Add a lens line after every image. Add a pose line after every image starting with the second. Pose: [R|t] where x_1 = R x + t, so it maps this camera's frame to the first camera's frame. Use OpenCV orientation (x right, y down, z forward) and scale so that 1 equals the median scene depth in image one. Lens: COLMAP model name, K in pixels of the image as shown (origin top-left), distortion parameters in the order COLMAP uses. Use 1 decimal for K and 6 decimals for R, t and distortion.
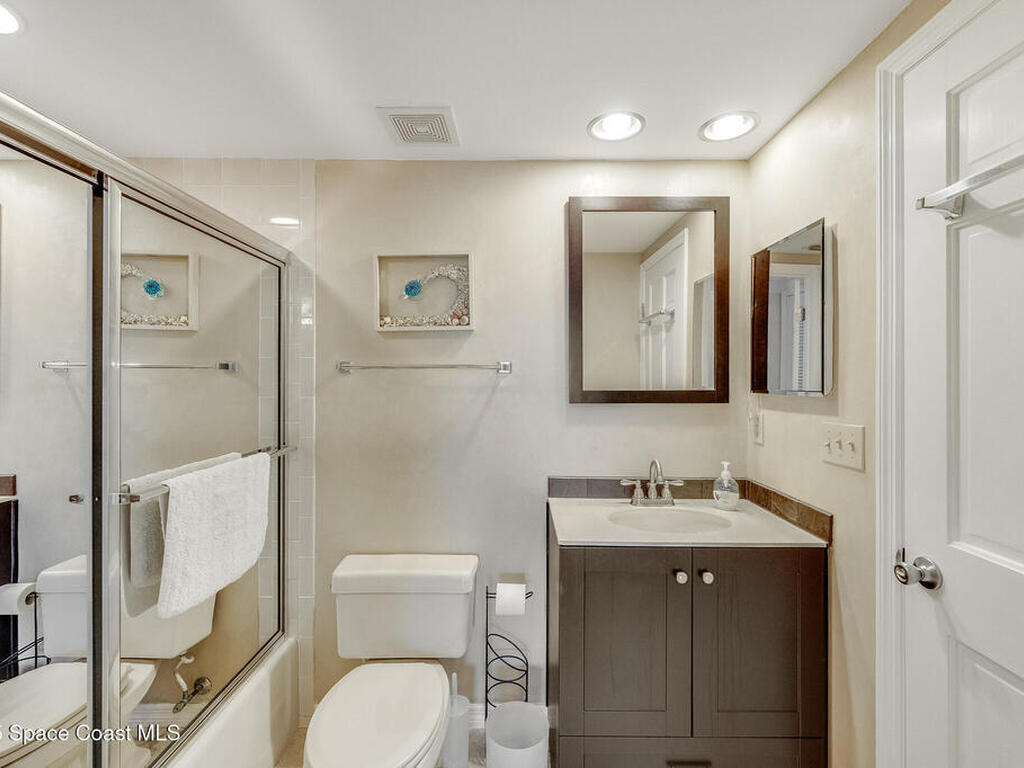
lens RADIAL K [[452.1, 0, 512.0], [0, 452.1, 384.0], [0, 0, 1]] dist [0.000839, -0.000097]
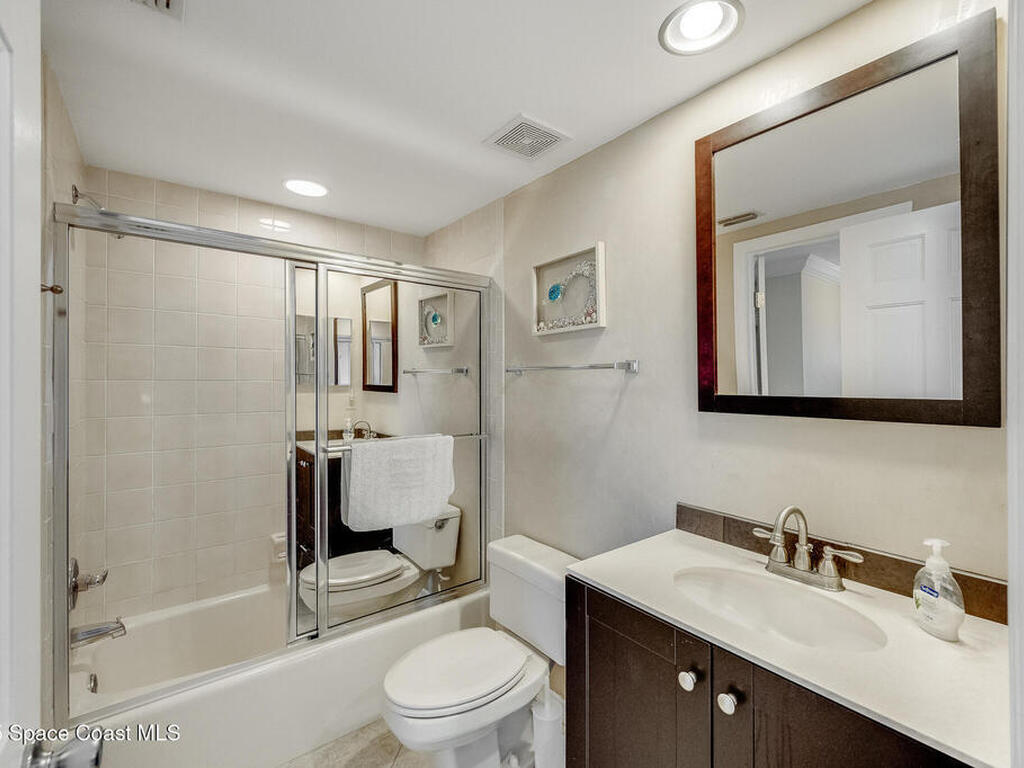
lens RADIAL K [[452.1, 0, 512.0], [0, 452.1, 384.0], [0, 0, 1]] dist [0.000839, -0.000097]
pose [[0.623199, 0.005894, -0.782041, 0.524224], [-0.004552, 0.999982, 0.003909, -0.004914], [0.782050, 0.001124, 0.623215, 0.277226]]
